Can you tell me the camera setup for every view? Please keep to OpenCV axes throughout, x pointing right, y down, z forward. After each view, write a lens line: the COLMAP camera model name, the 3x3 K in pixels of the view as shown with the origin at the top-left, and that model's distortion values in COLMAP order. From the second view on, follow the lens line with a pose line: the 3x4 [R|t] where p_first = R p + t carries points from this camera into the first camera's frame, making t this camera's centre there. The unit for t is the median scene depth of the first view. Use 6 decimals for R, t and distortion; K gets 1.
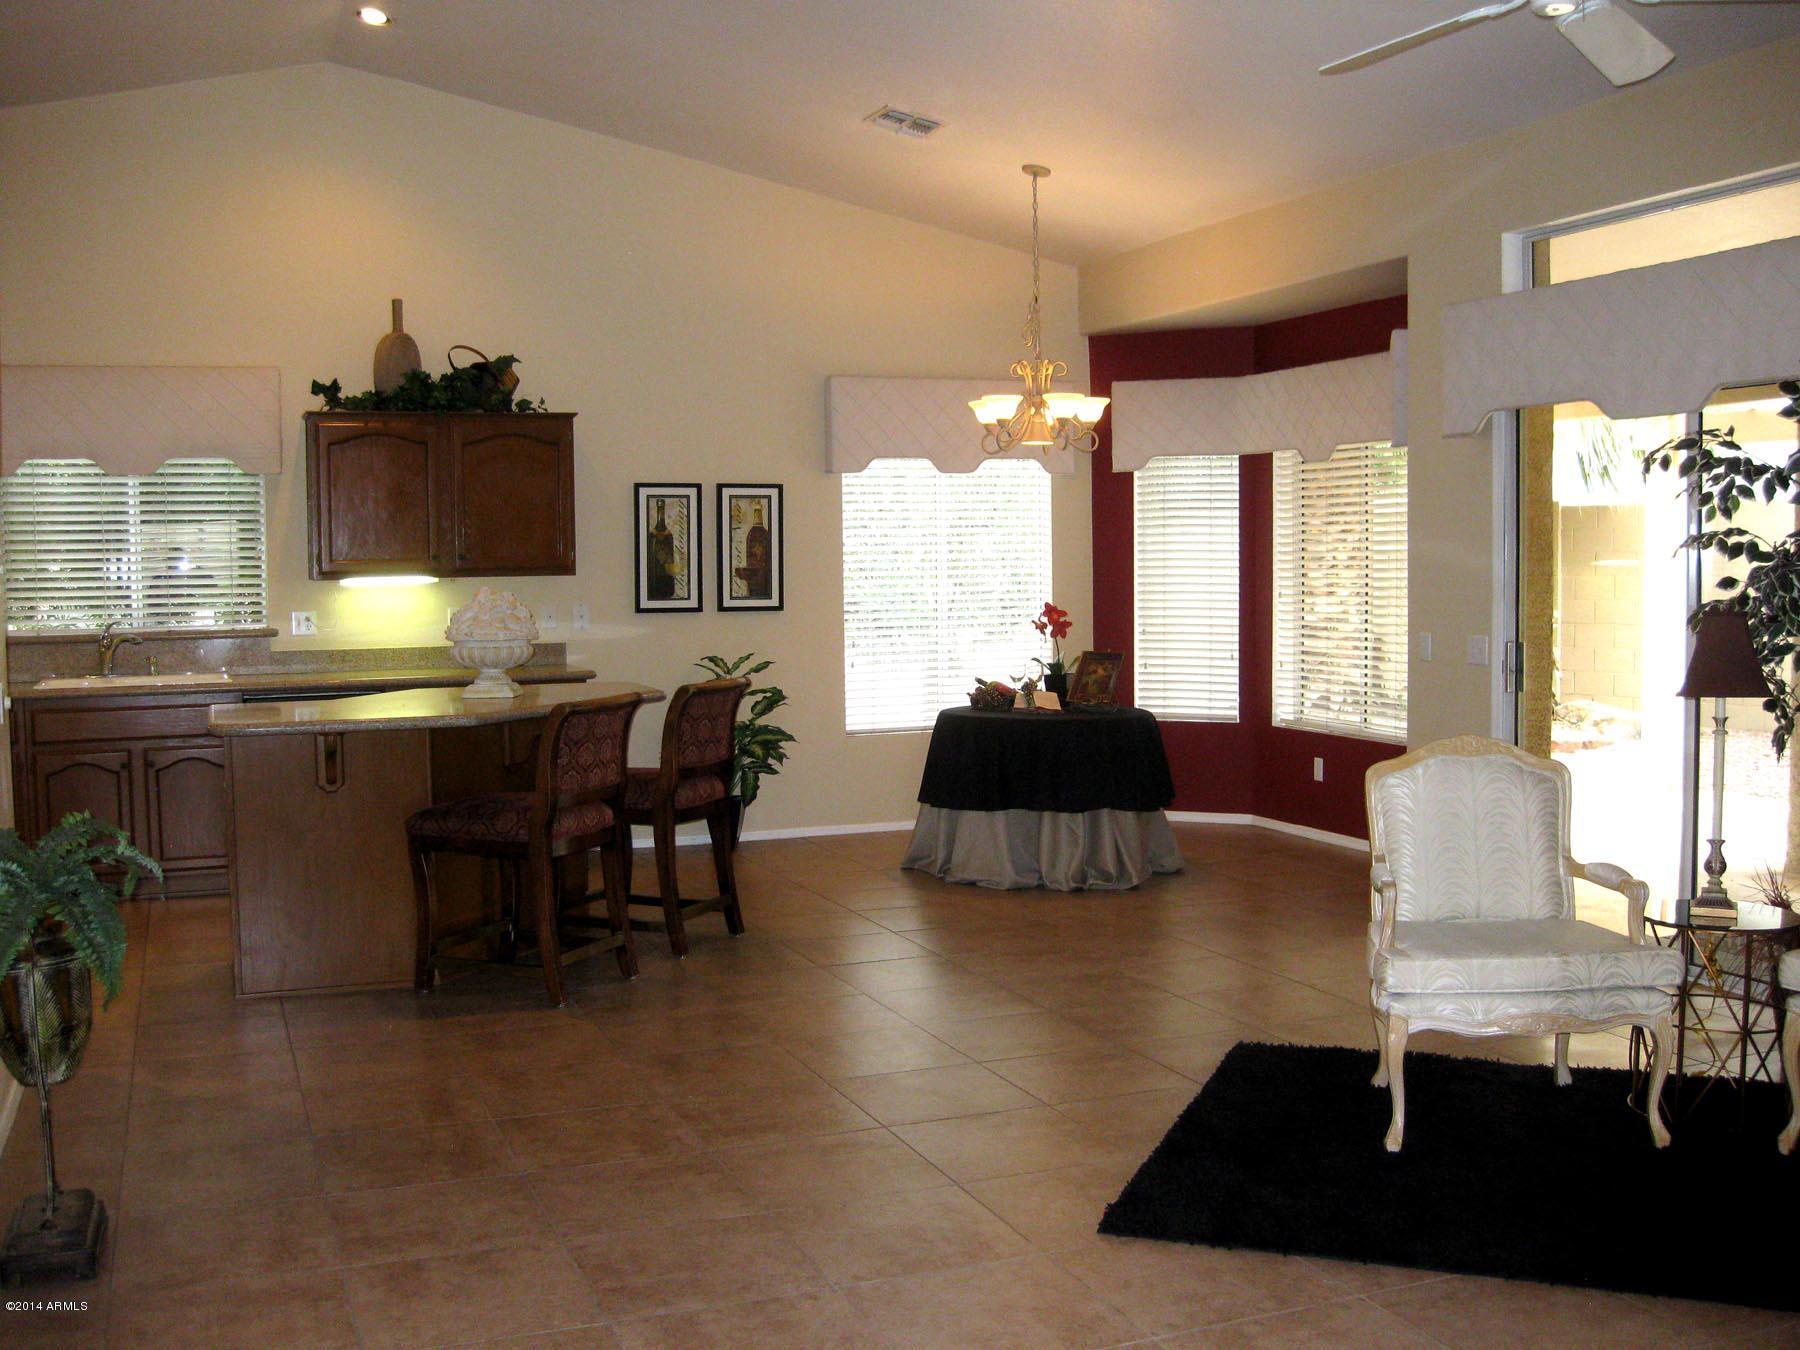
lens RADIAL K [[1957.0, 0, 900.0], [0, 1957.0, 675.0], [0, 0, 1]] dist [-0.012368, 0.004537]
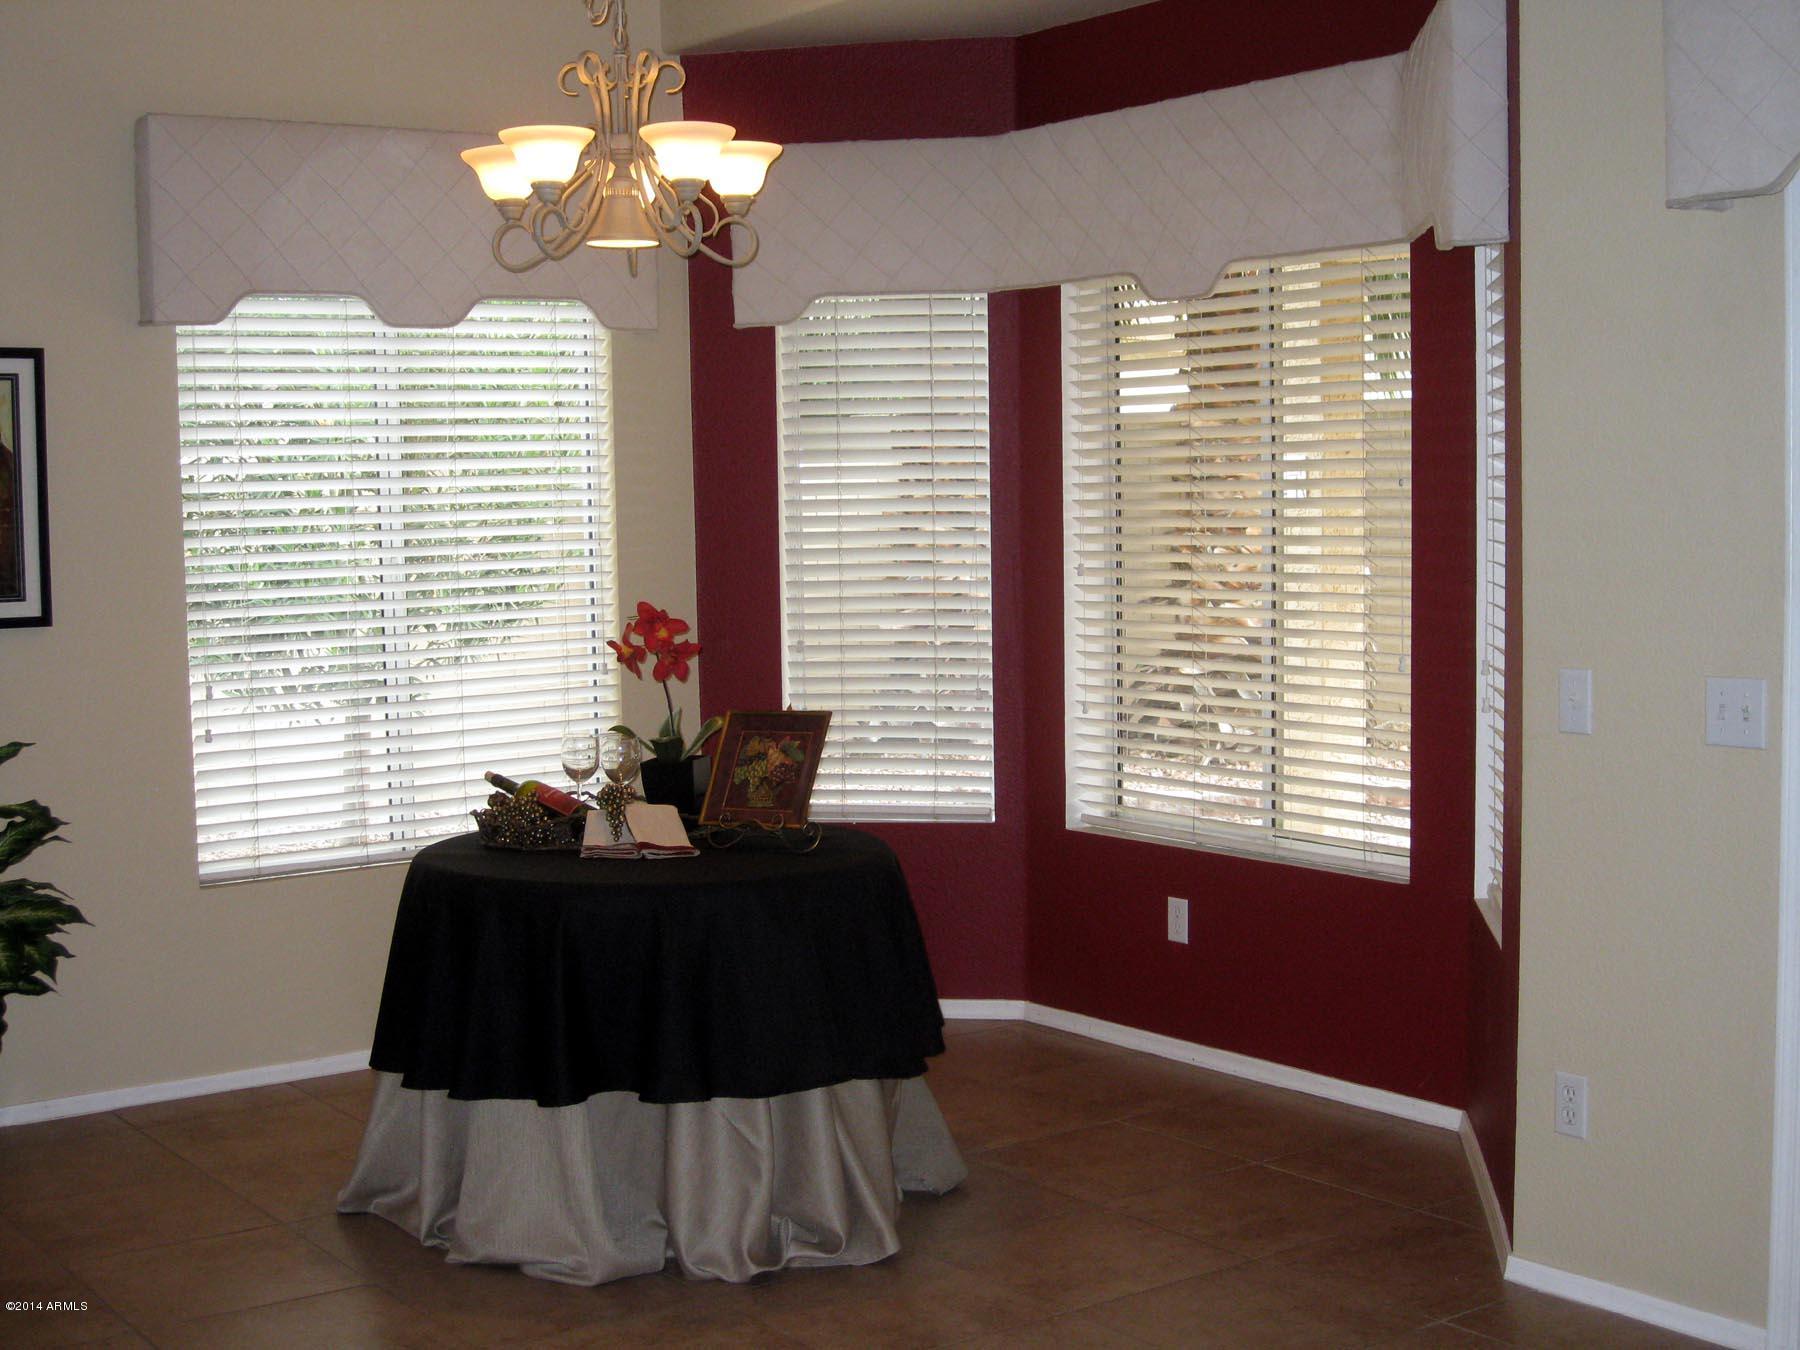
lens RADIAL K [[2553.3, 0, 897.5], [0, 2553.3, 708.4], [0, 0, 1]] dist [-0.261506, 0.722096]
pose [[0.971060, -0.028972, 0.237073, -0.007389], [0.023416, 0.999382, 0.026217, -0.026453], [-0.237686, -0.019907, 0.971138, 0.418517]]
